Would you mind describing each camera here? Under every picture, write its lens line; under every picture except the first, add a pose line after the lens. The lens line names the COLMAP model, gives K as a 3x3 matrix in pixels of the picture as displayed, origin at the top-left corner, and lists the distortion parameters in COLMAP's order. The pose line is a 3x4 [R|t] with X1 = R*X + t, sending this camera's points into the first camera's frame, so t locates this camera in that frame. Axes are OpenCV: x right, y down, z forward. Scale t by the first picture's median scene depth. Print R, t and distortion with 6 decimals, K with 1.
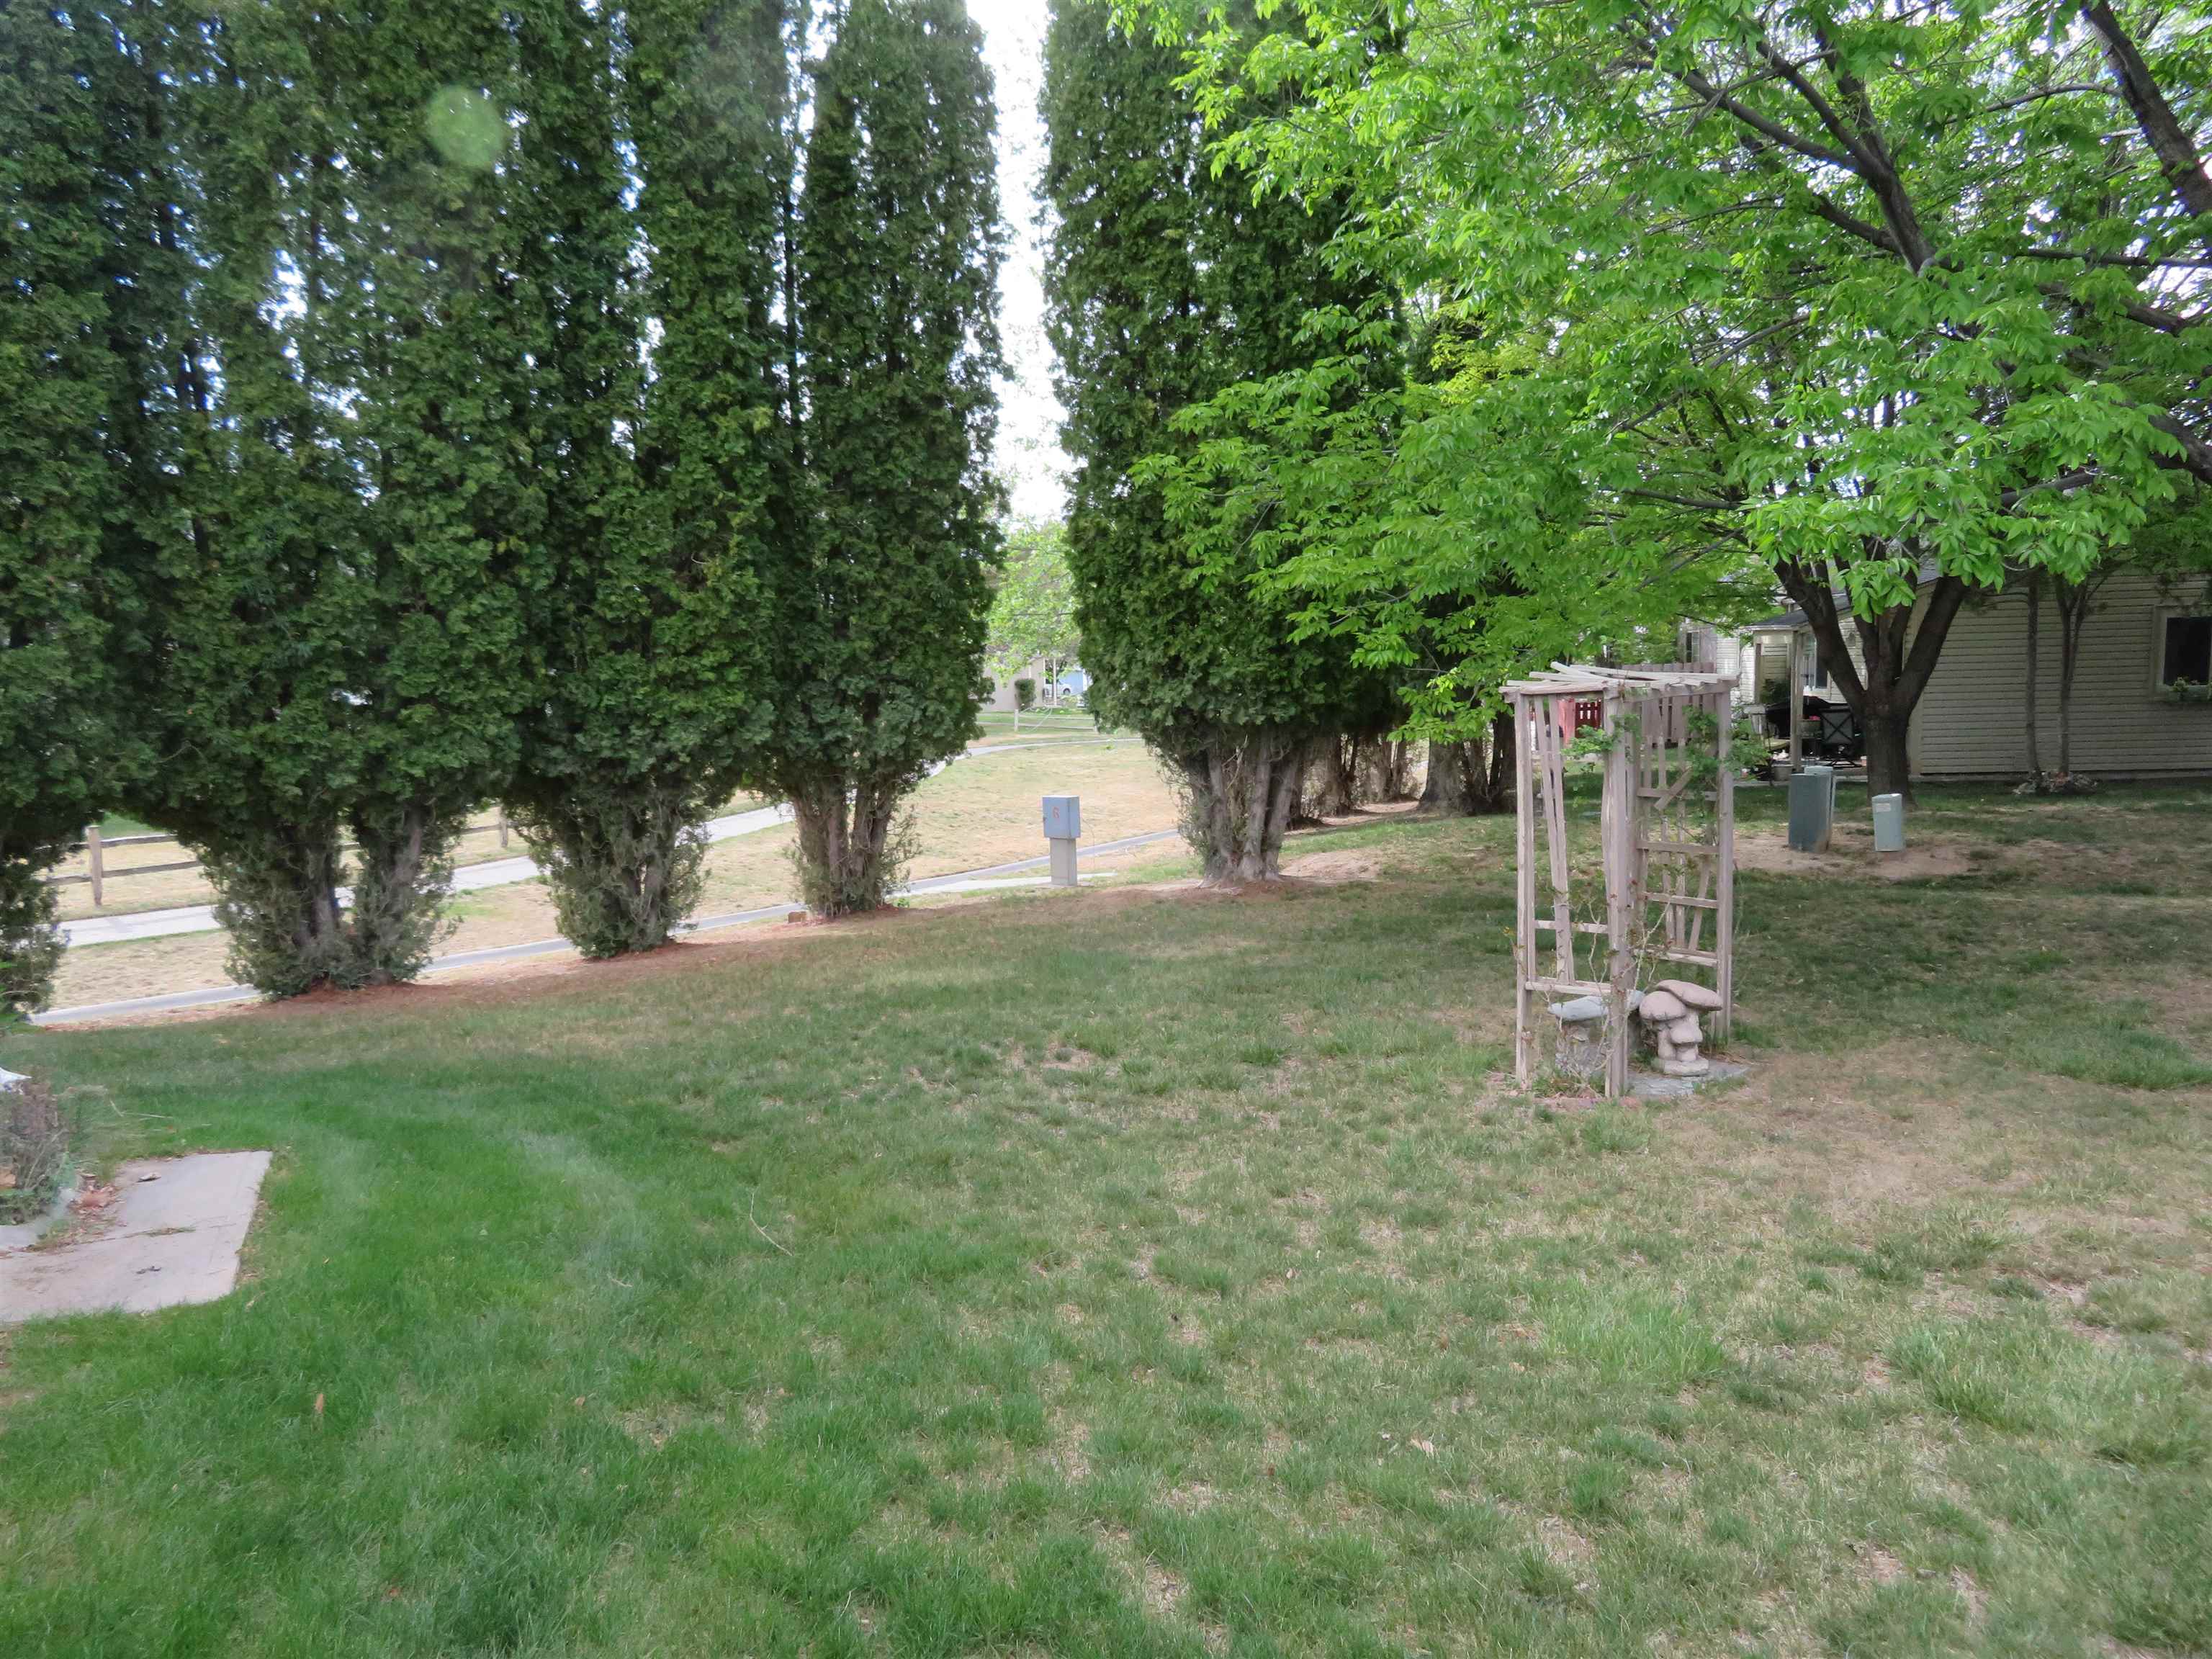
lens RADIAL K [[1596.1, 0, 1111.4], [0, 1596.1, 820.5], [0, 0, 1]] dist [-0.029016, 0.026524]
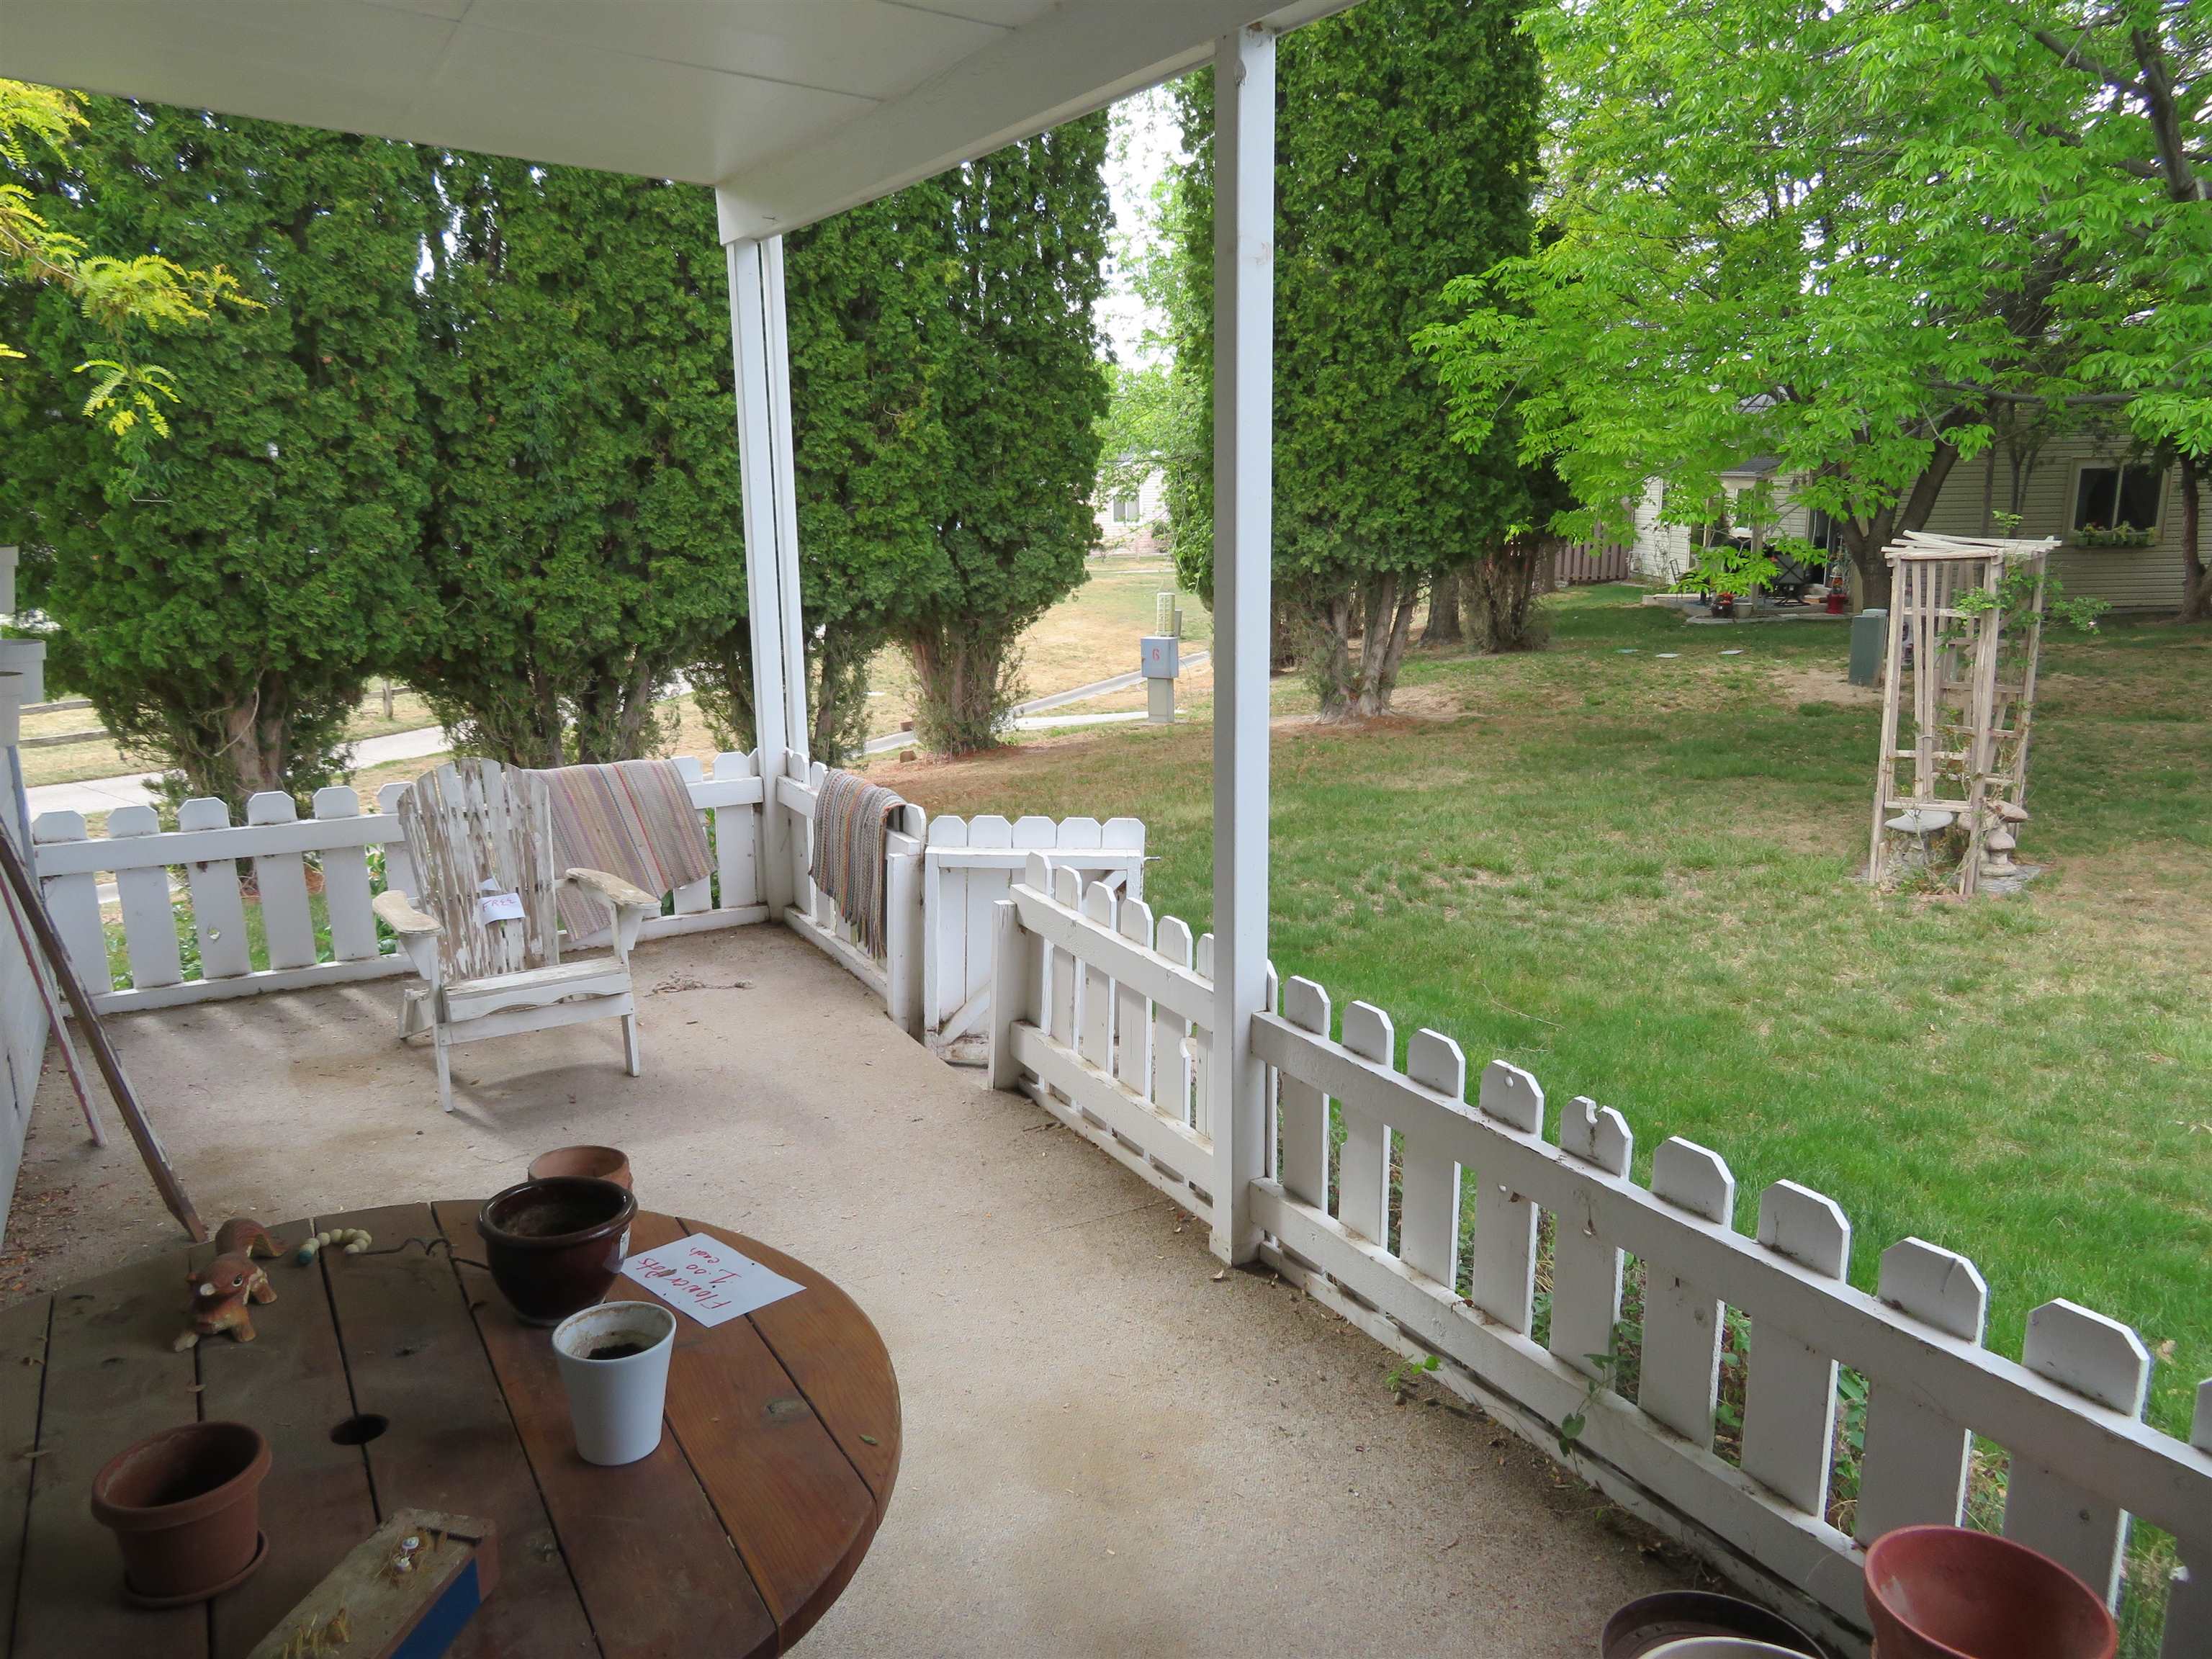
lens RADIAL K [[1596.1, 0, 1112.3], [0, 1596.1, 831.0], [0, 0, 1]] dist [-0.029016, 0.026524]
pose [[0.993463, -0.020575, 0.112285, -0.239943], [0.008069, 0.993820, 0.110710, -0.007280], [-0.113869, -0.109080, 0.987489, -0.062885]]
